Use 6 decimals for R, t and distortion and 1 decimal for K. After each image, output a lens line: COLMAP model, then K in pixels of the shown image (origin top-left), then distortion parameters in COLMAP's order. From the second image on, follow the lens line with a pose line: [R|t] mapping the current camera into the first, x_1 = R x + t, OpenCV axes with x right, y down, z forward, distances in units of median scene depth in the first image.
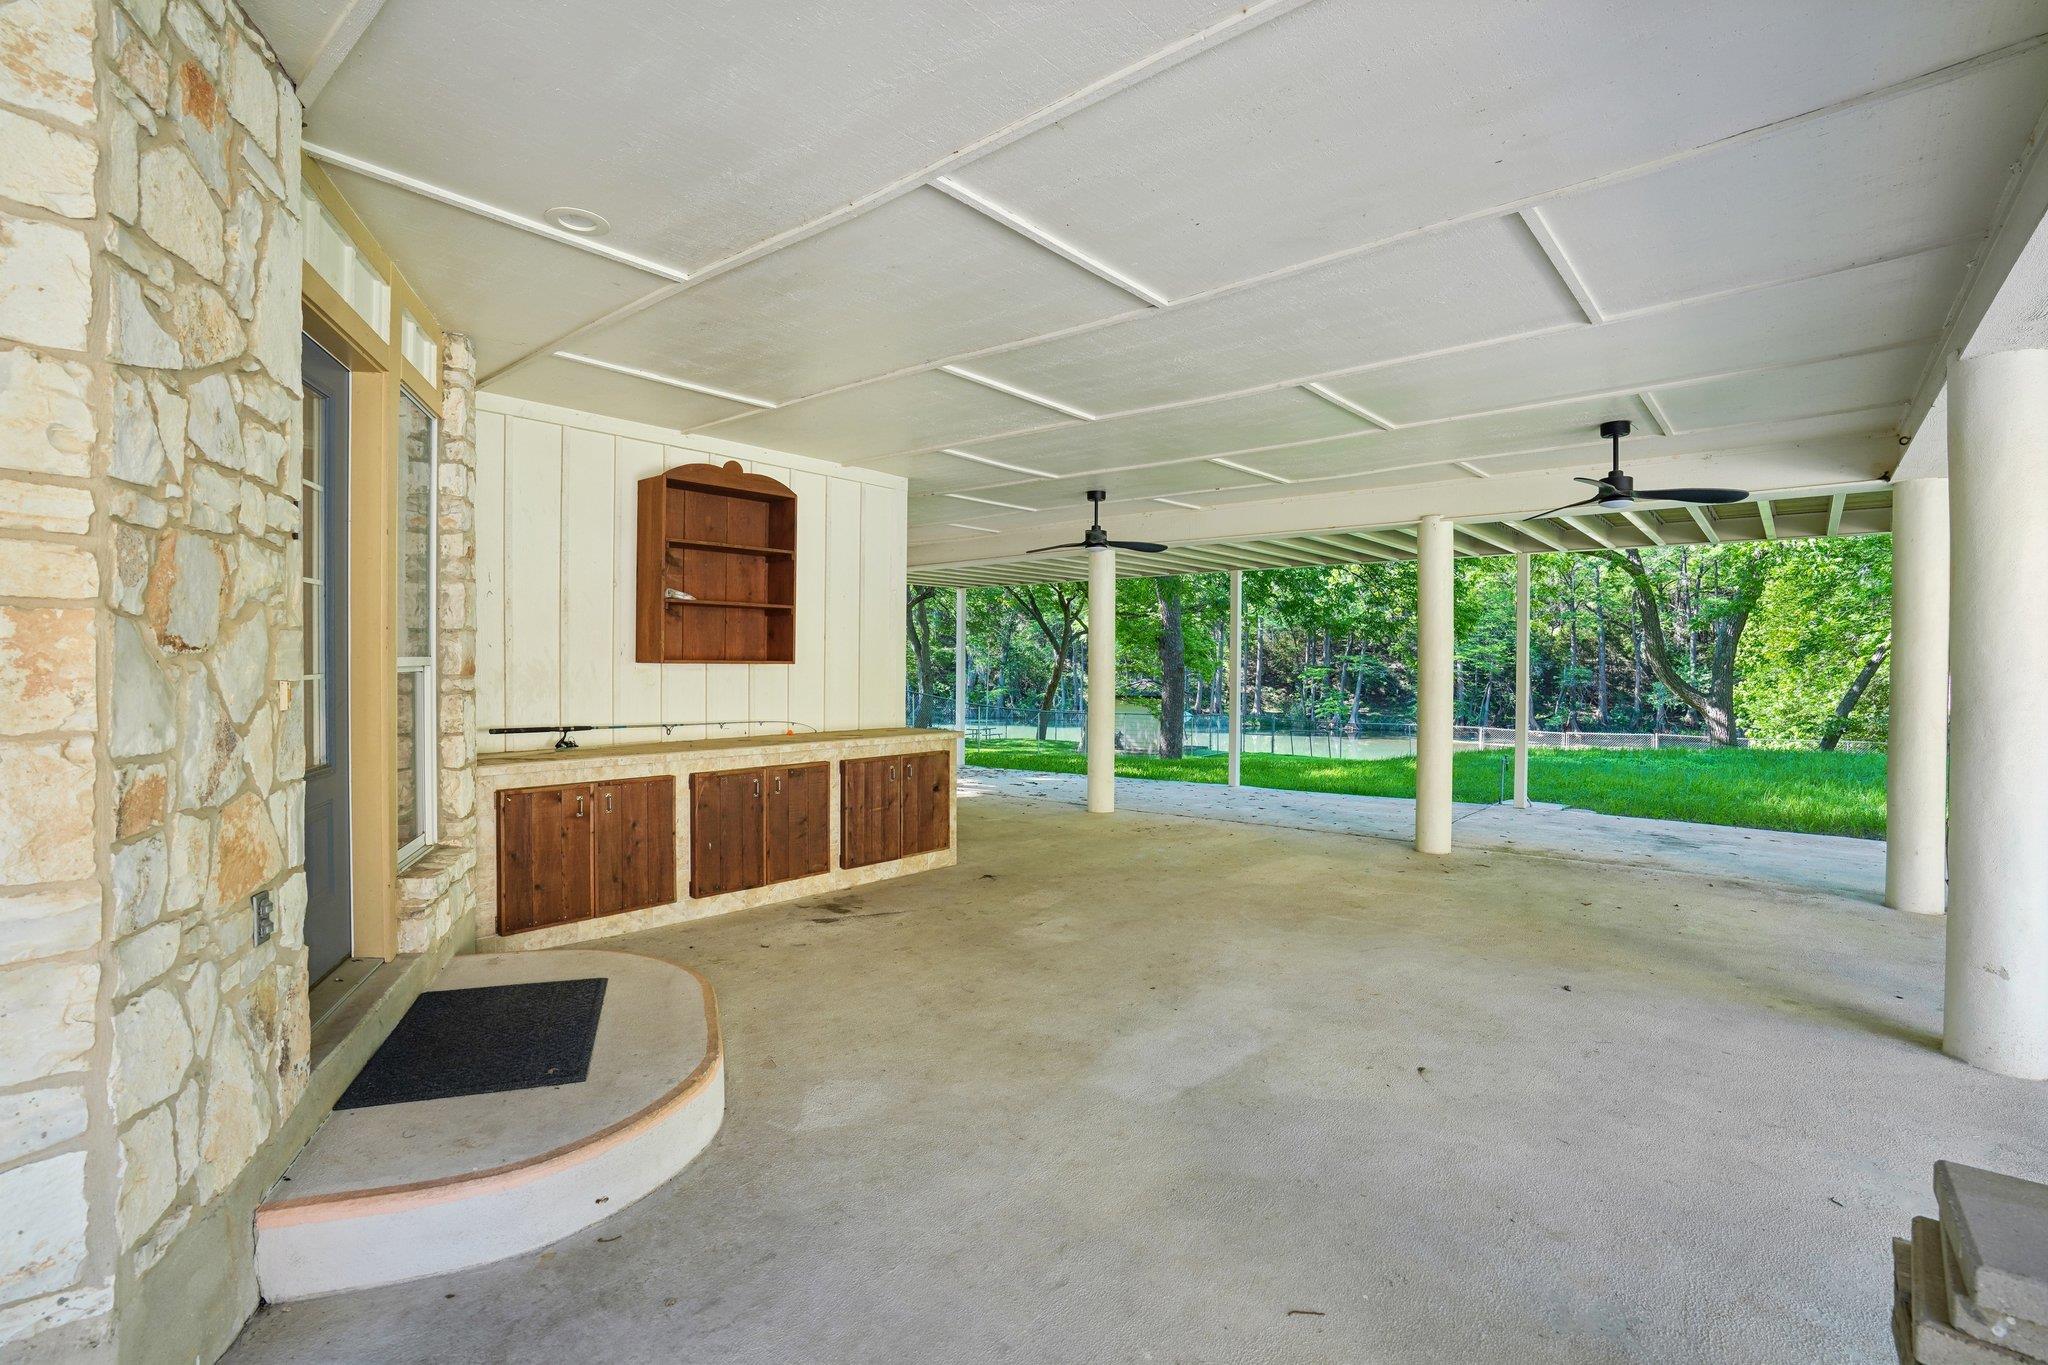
lens RADIAL K [[939.4, 0, 1018.1], [0, 939.4, 677.5], [0, 0, 1]] dist [-0.049540, 0.000434]
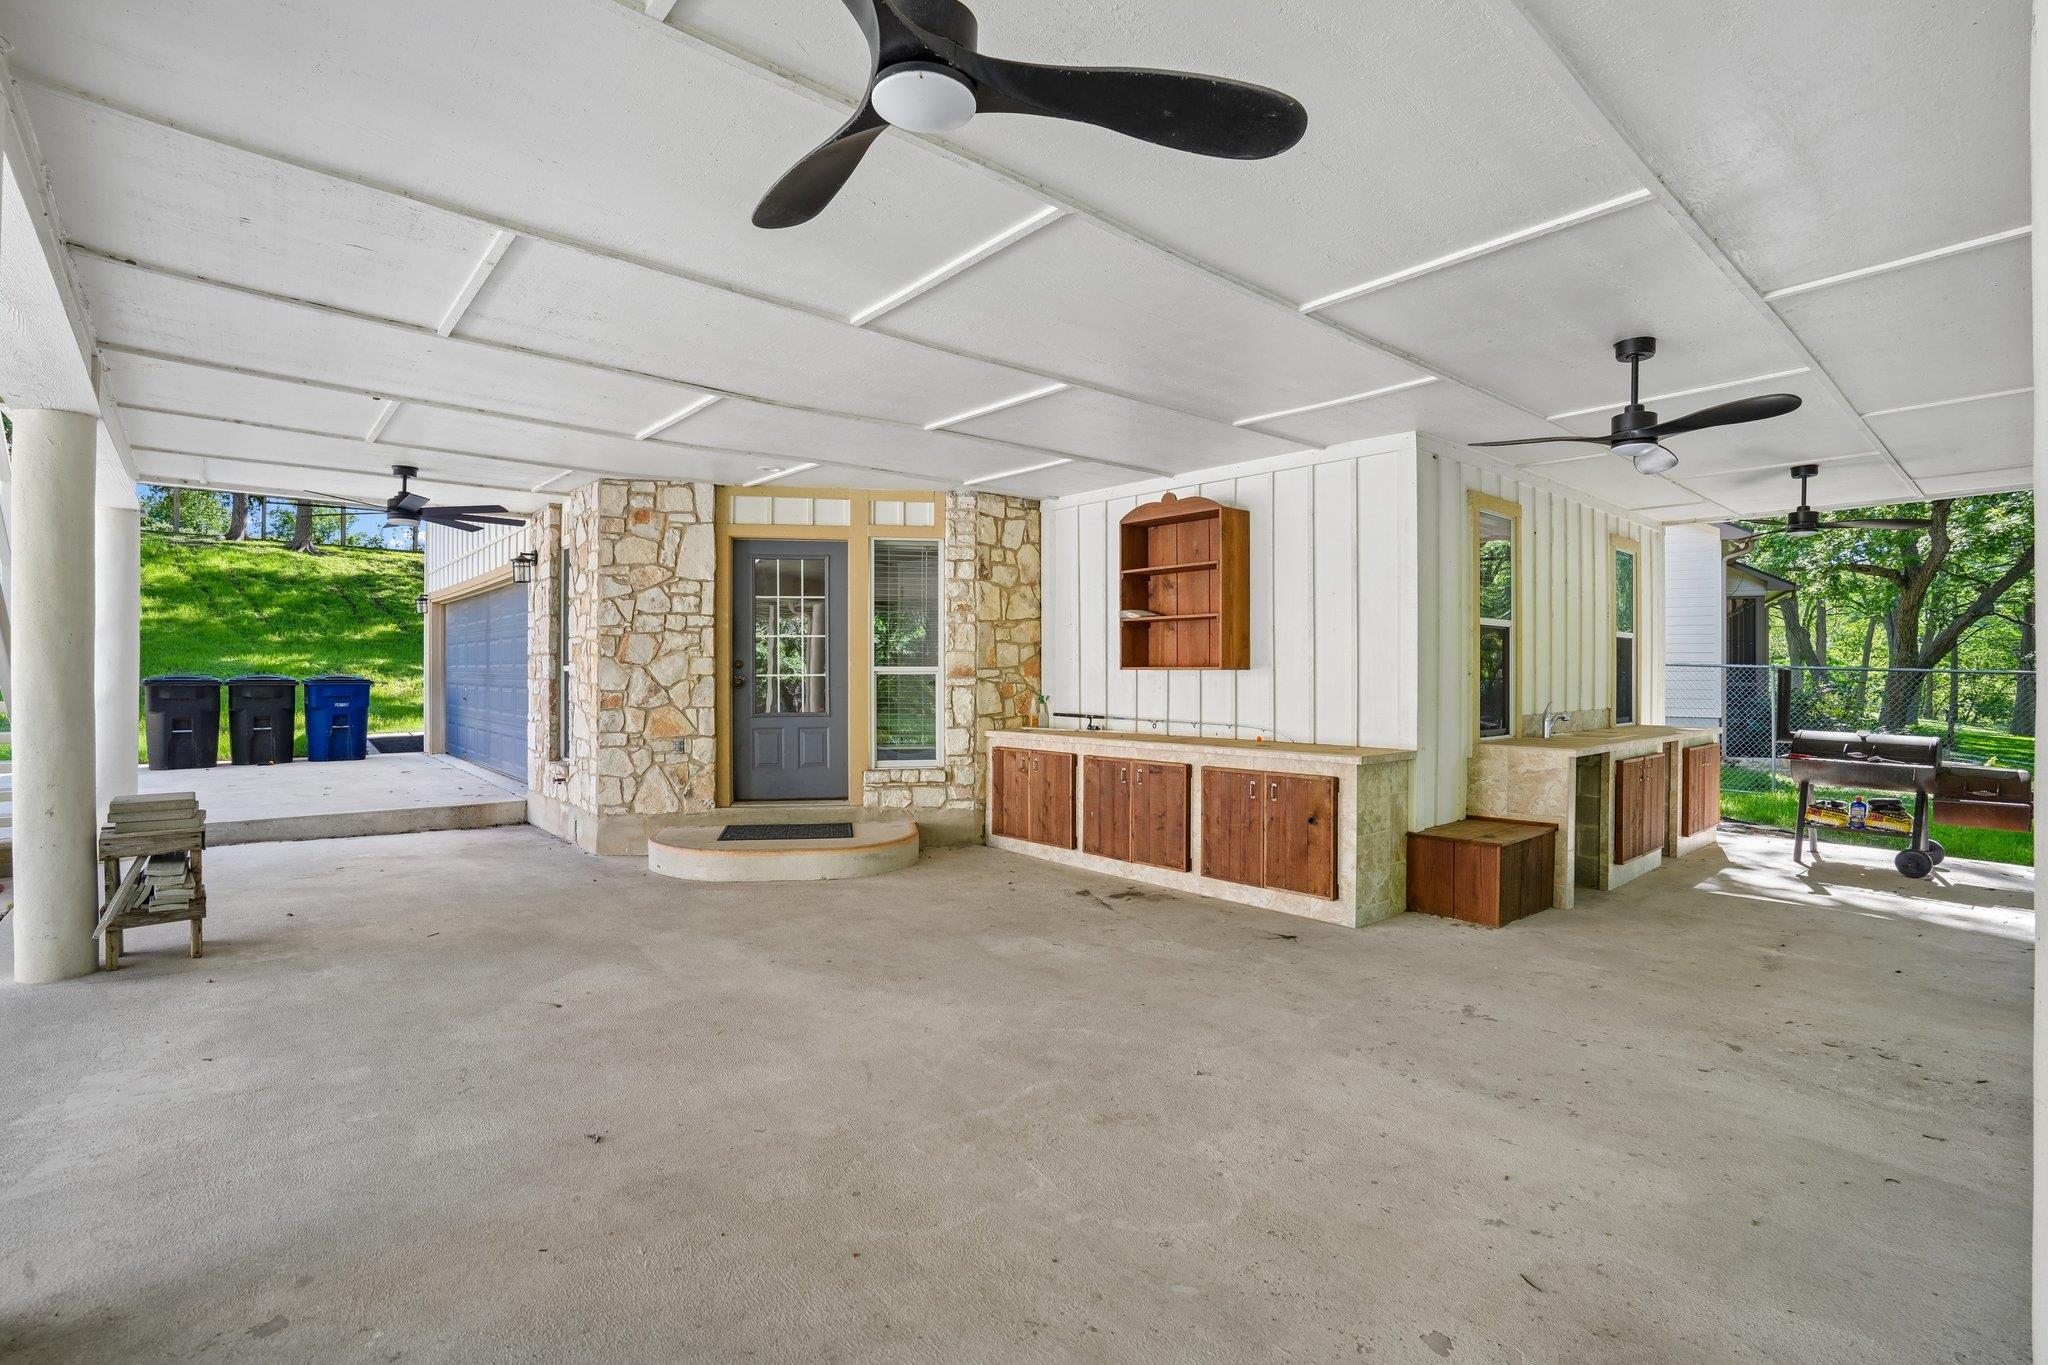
lens RADIAL K [[939.4, 0, 1018.1], [0, 939.4, 677.5], [0, 0, 1]] dist [-0.049540, 0.000434]
pose [[-0.145609, -0.005367, -0.989328, 0.920735], [-0.015244, 0.999879, -0.003181, 0.001176], [0.989225, 0.014618, -0.145673, 1.058859]]
